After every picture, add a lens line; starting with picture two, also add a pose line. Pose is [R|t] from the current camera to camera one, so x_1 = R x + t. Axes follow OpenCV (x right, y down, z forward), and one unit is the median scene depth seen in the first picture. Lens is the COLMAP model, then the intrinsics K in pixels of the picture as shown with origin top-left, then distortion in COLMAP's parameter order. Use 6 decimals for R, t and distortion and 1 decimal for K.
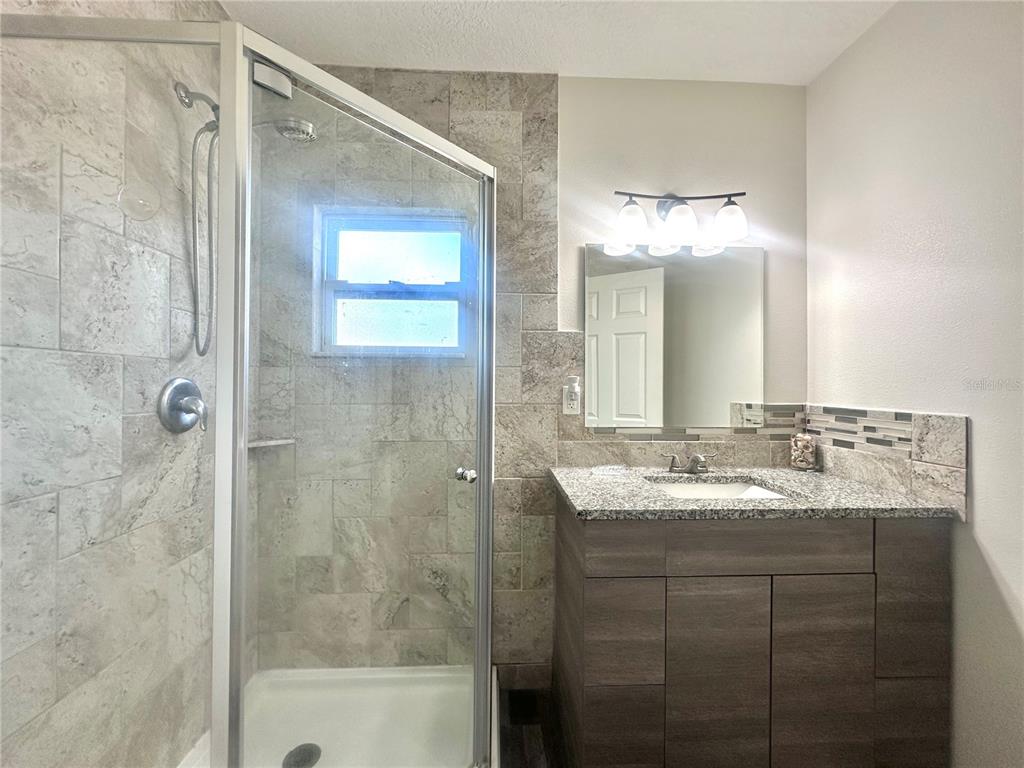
lens RADIAL K [[410.0, 0, 512.3], [0, 410.0, 383.1], [0, 0, 1]] dist [-0.001579, -0.000273]
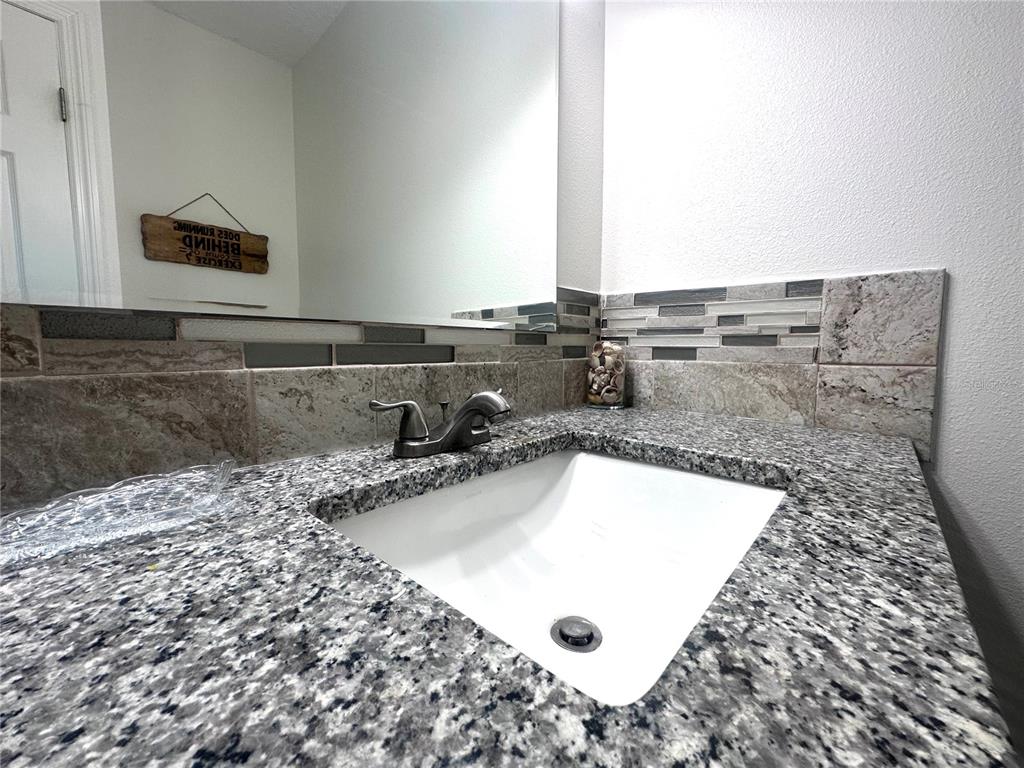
lens RADIAL K [[410.0, 0, 513.6], [0, 410.0, 381.2], [0, 0, 1]] dist [-0.001579, -0.000273]
pose [[0.696339, -0.060592, 0.715150, 0.245073], [-0.006868, 0.995822, 0.091059, 0.141275], [-0.717680, -0.068320, 0.693014, 0.784981]]
